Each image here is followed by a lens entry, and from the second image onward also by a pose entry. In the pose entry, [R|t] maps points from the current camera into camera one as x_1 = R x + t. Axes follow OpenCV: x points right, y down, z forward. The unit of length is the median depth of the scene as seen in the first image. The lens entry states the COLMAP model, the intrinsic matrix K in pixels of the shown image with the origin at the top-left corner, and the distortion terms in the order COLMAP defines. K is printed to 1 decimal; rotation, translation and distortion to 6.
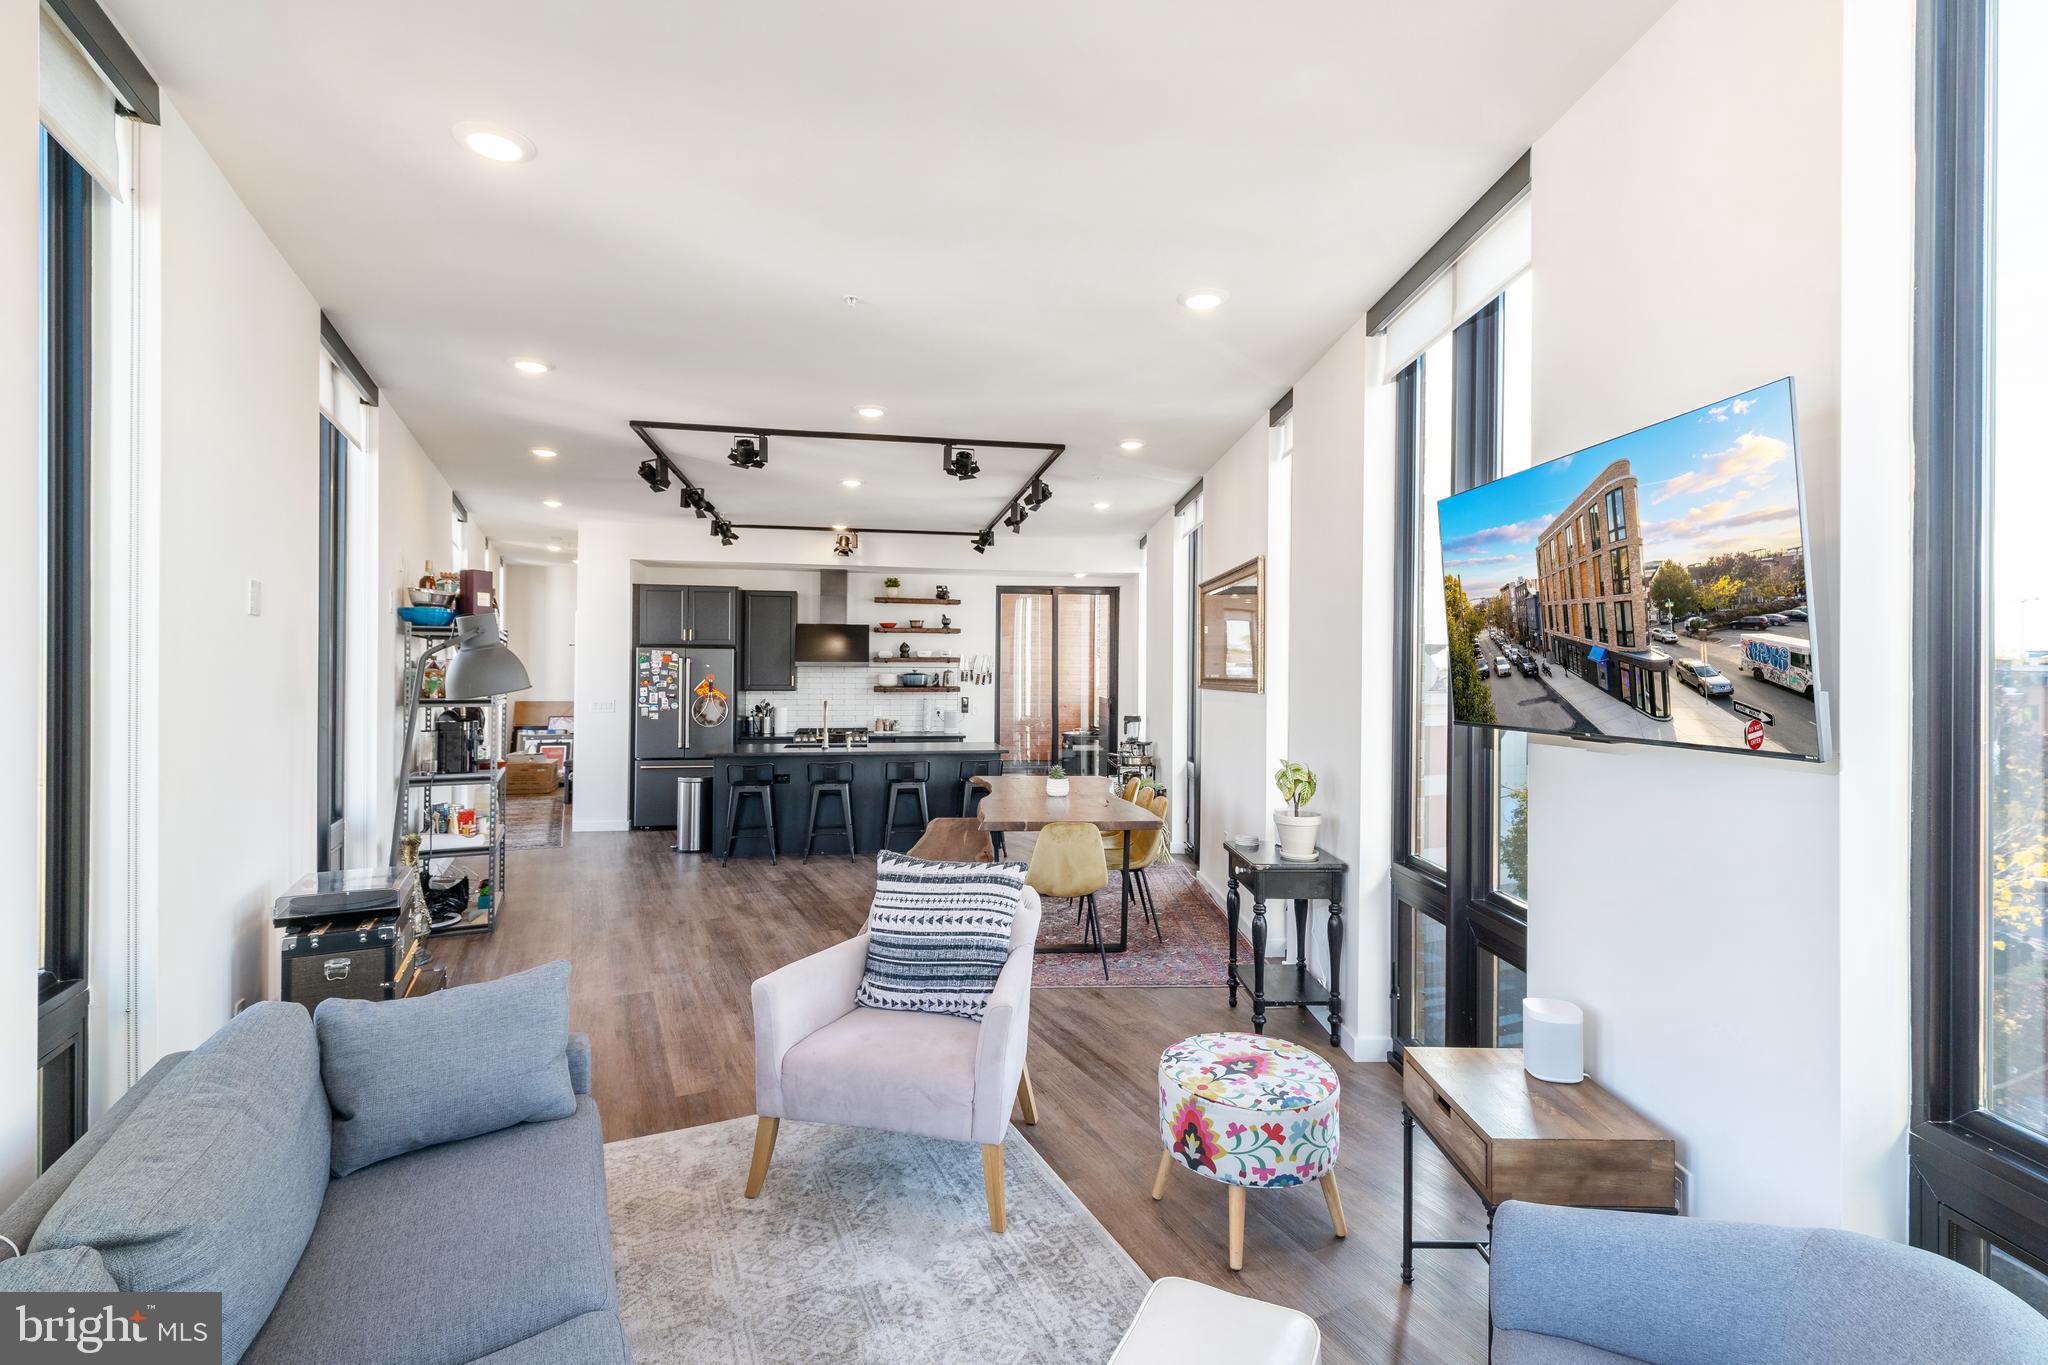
lens RADIAL K [[925.9, 0, 1030.3], [0, 925.9, 639.0], [0, 0, 1]] dist [0.000777, 0.000384]
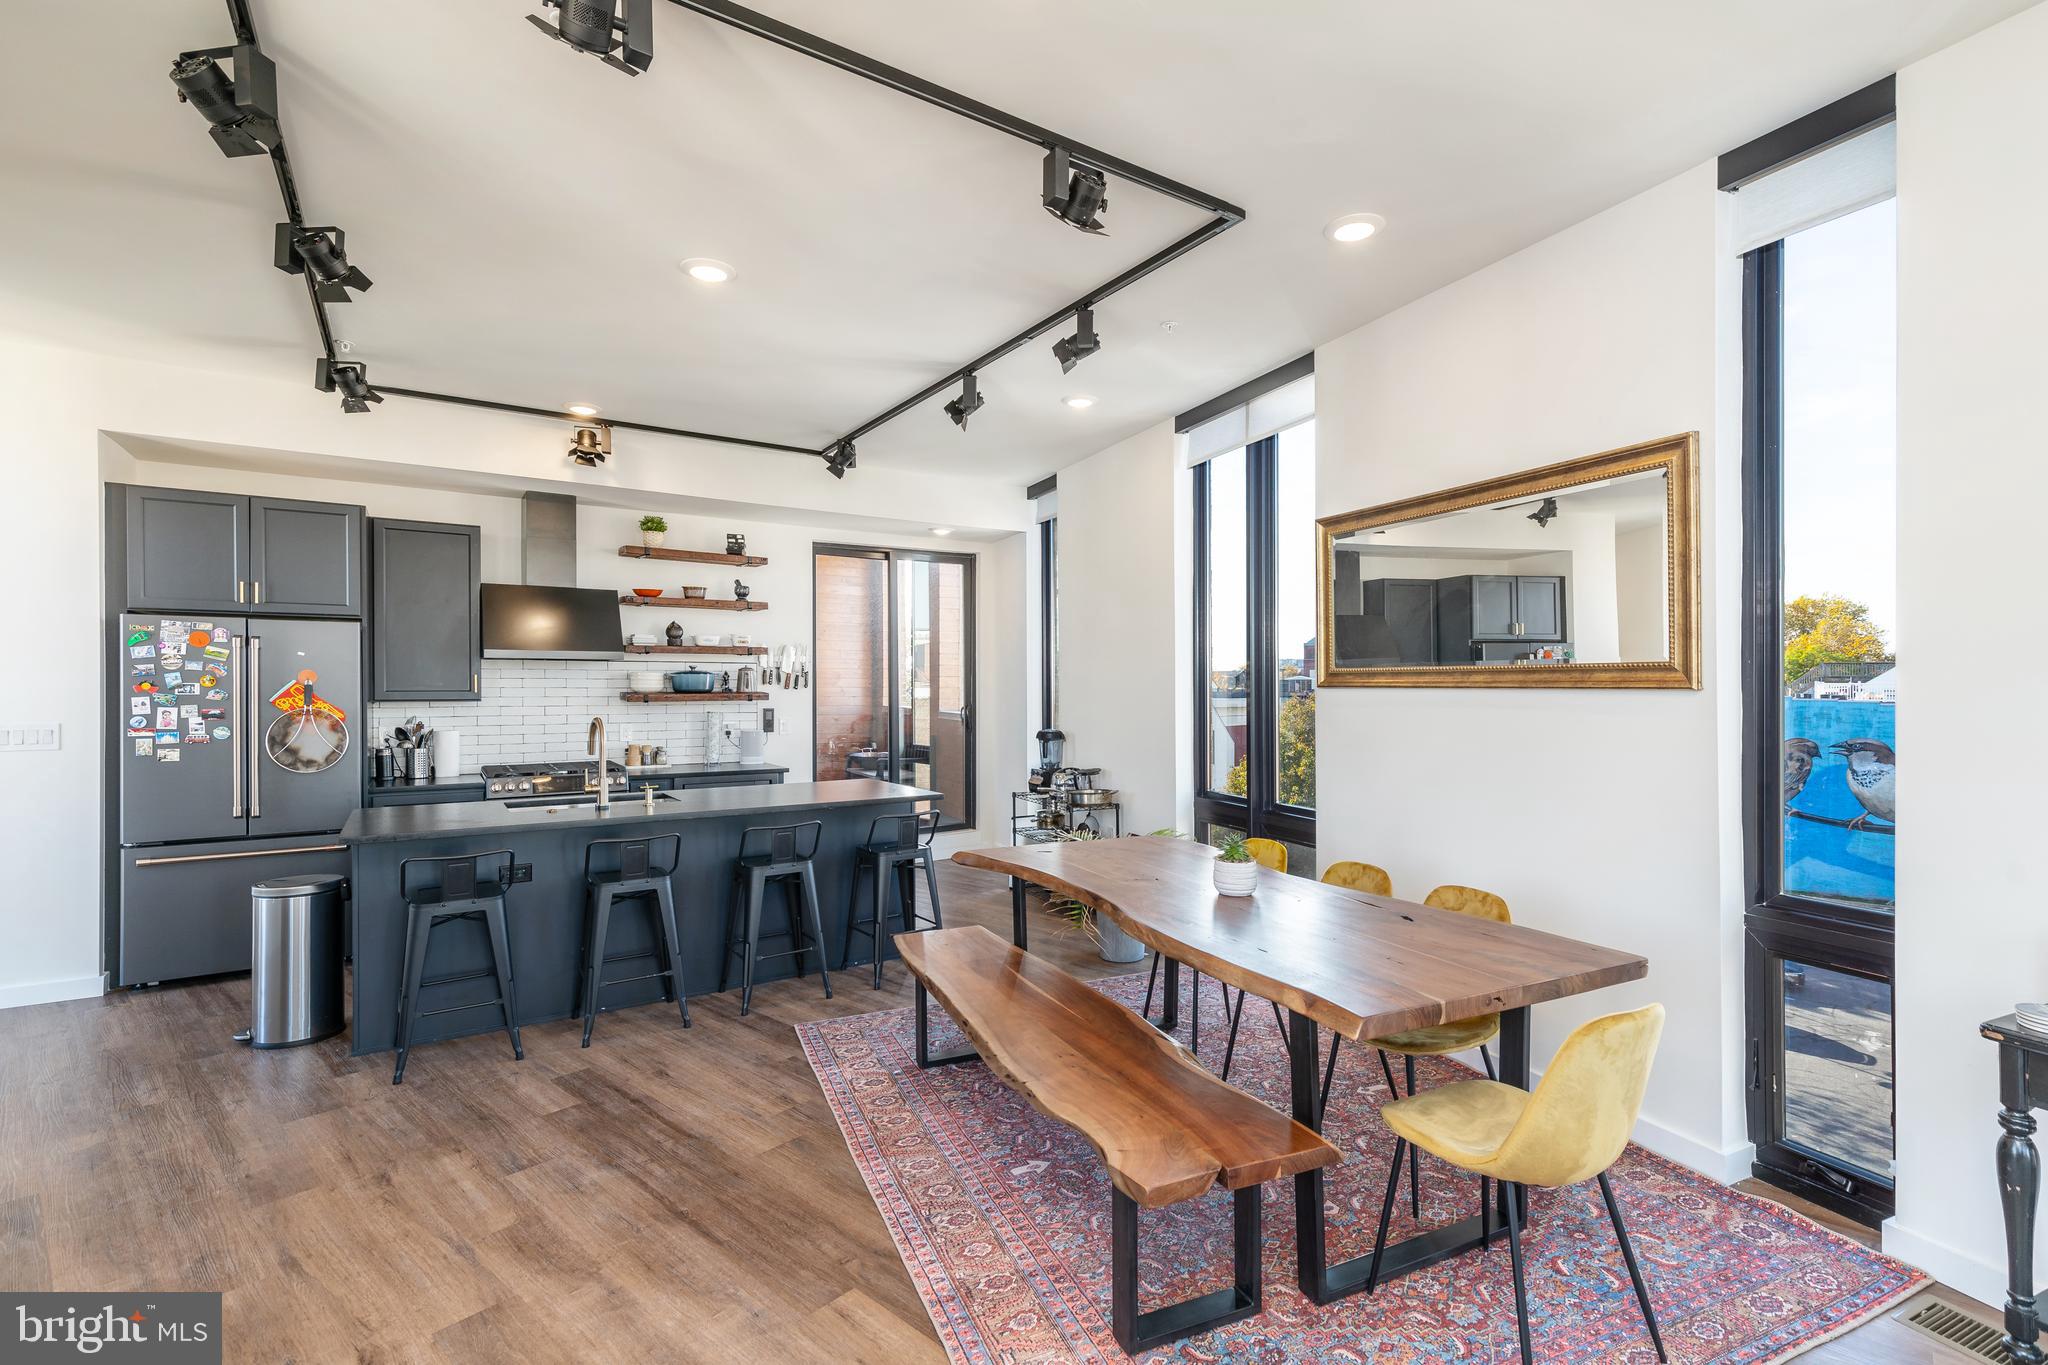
lens RADIAL K [[925.9, 0, 1037.4], [0, 925.9, 676.4], [0, 0, 1]] dist [0.000777, 0.000384]
pose [[0.921623, -0.001892, 0.388081, -0.158564], [-0.009007, 0.999614, 0.026263, 0.022610], [-0.387981, -0.027700, 0.921251, 0.340109]]
